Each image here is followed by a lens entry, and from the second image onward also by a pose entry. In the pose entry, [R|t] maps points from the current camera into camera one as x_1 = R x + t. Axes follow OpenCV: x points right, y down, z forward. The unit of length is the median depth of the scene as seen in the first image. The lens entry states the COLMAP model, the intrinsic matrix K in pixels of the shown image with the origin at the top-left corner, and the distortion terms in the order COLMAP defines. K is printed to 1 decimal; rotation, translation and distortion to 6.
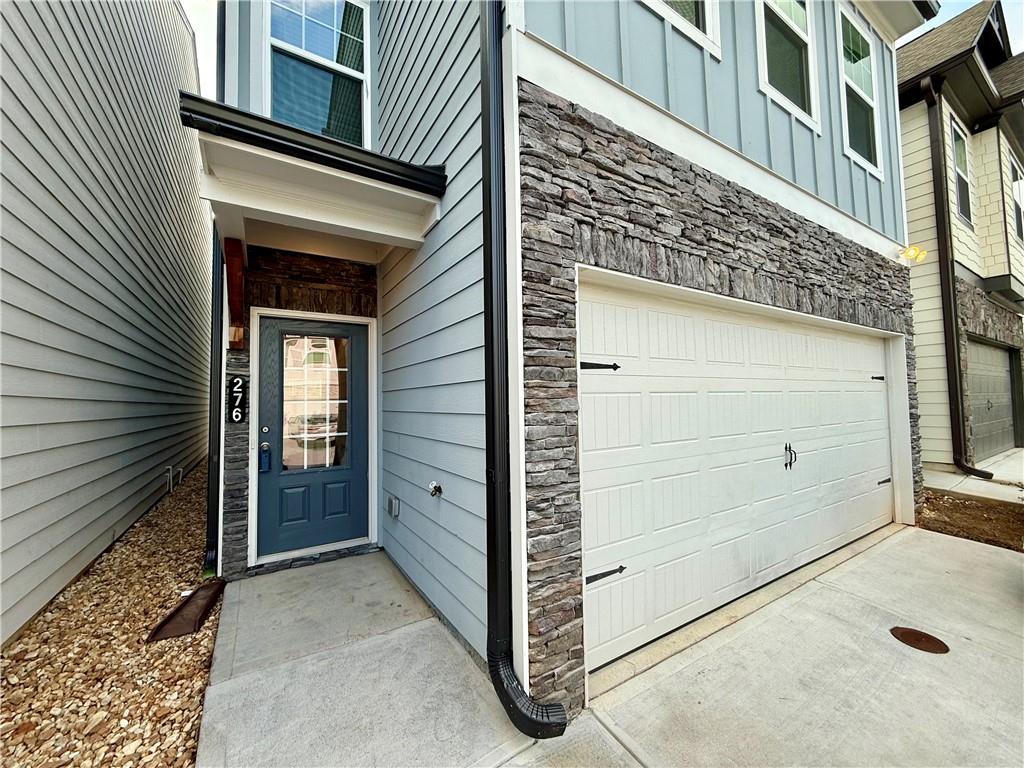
lens RADIAL K [[407.7, 0, 512.3], [0, 407.7, 383.1], [0, 0, 1]] dist [-0.000866, 0.000142]
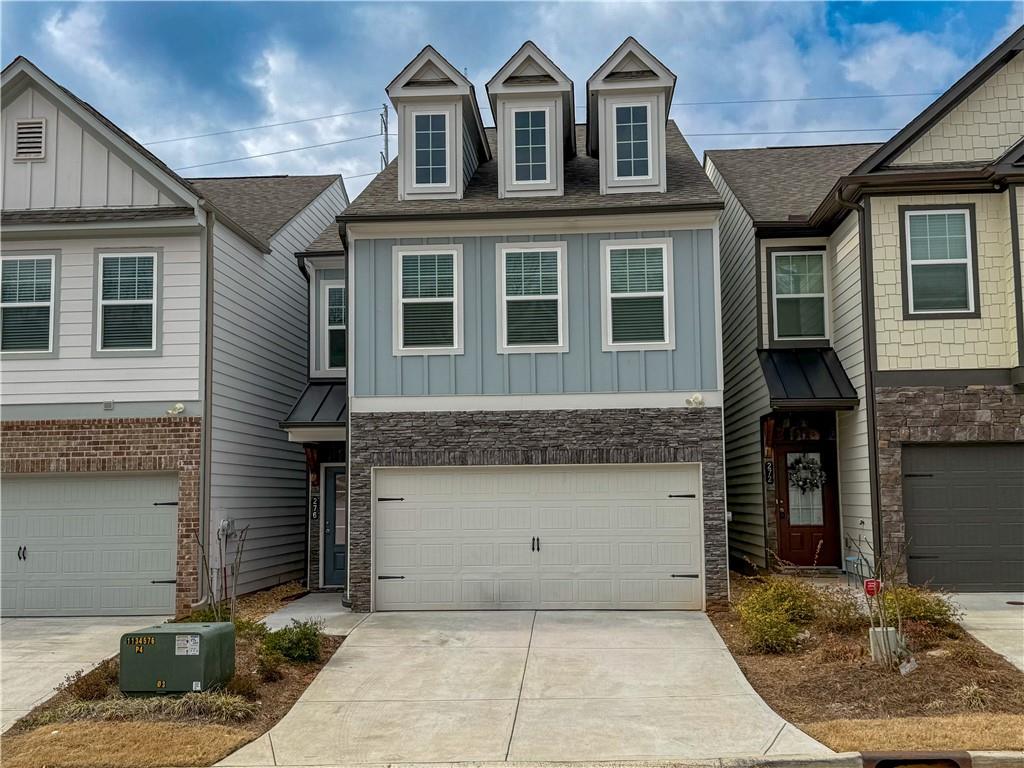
lens RADIAL K [[1067.4, 0, 512.0], [0, 1067.4, 384.0], [0, 0, 1]] dist [0.135679, -0.000090]
pose [[0.810935, -0.051955, -0.582825, 3.471435], [0.023970, 0.998164, -0.055627, -0.270402], [0.584645, 0.031140, 0.810691, -2.975225]]
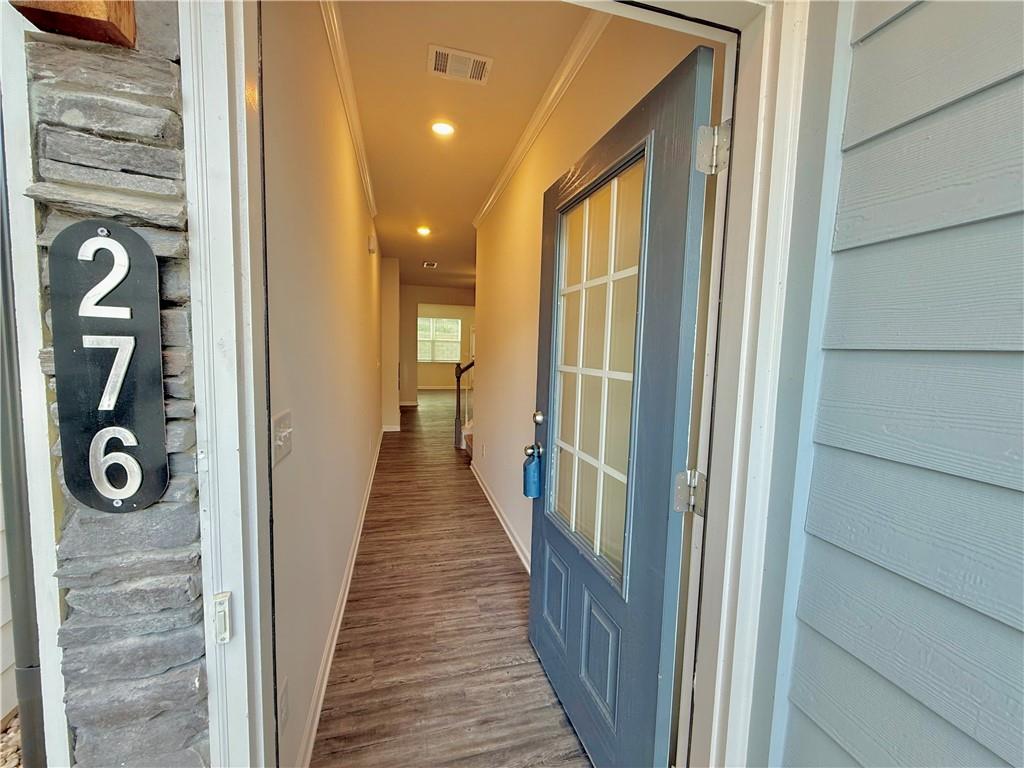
lens RADIAL K [[407.7, 0, 512.3], [0, 407.7, 383.1], [0, 0, 1]] dist [-0.000866, 0.000142]
pose [[0.954608, 0.069155, -0.289725, -0.477701], [-0.029779, 0.989960, 0.138176, 0.017481], [0.296371, -0.123276, 0.947083, 0.896148]]
